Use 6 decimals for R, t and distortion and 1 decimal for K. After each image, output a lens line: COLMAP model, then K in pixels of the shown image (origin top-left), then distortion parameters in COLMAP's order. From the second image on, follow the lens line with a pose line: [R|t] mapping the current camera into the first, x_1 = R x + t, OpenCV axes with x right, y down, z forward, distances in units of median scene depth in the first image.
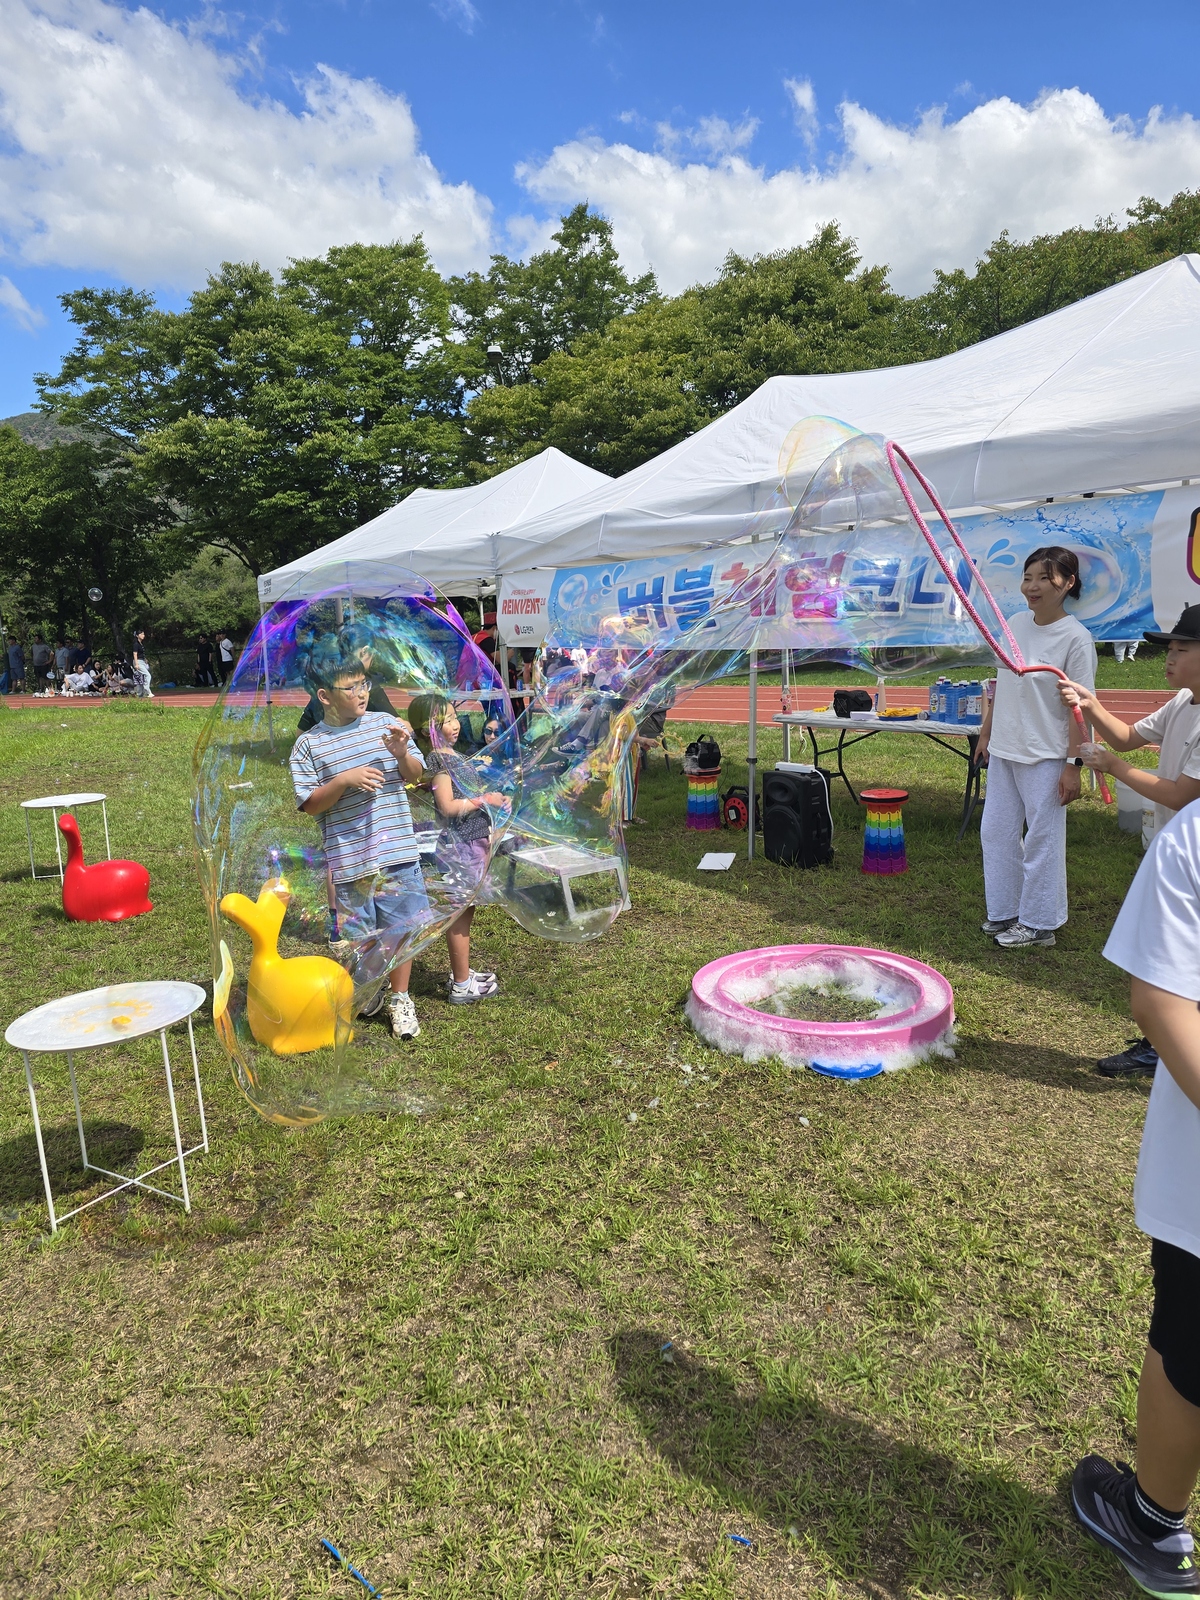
lens RADIAL K [[1071.5, 0, 589.6], [0, 1071.5, 802.2], [0, 0, 1]] dist [0.044291, -0.044672]
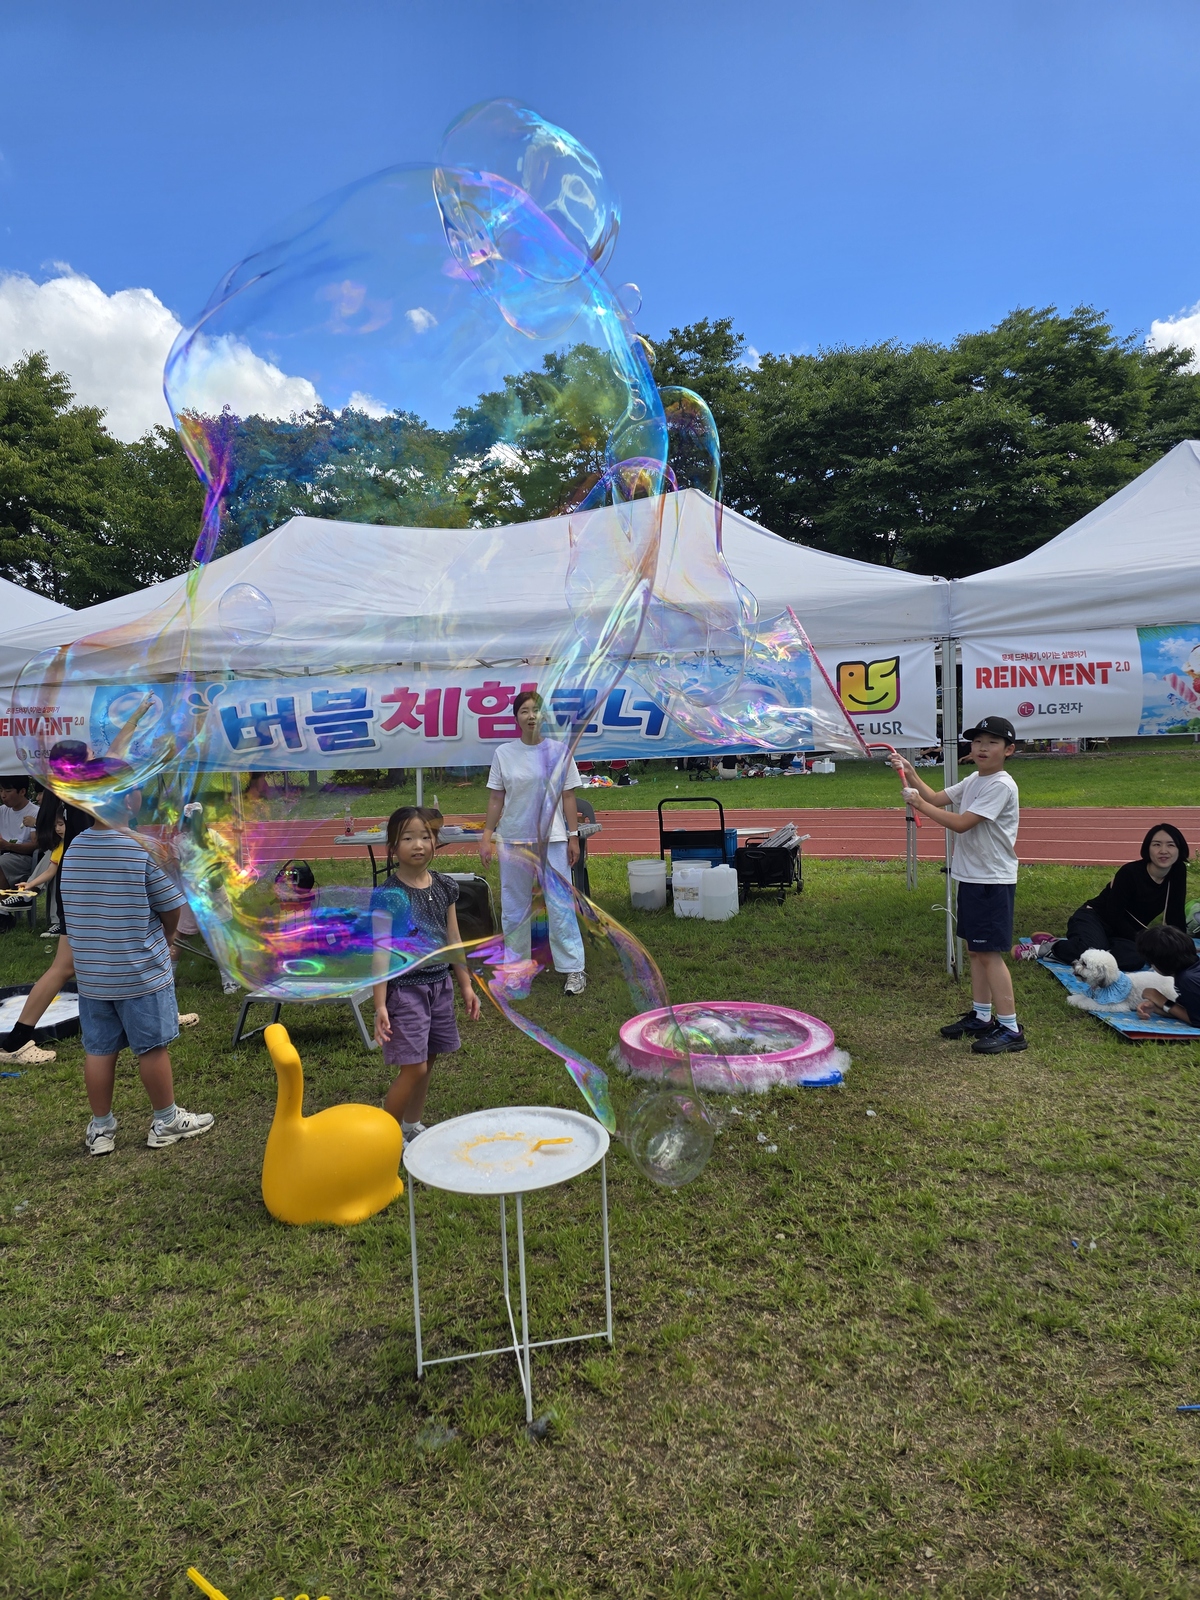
lens RADIAL K [[1056.4, 0, 601.1], [0, 1056.4, 808.8], [0, 0, 1]] dist [0.073947, -0.072965]
pose [[0.703989, -0.034888, 0.709353, -0.427403], [0.124325, 0.989424, -0.074722, -0.002034], [-0.699244, 0.140794, 0.700881, 0.138094]]
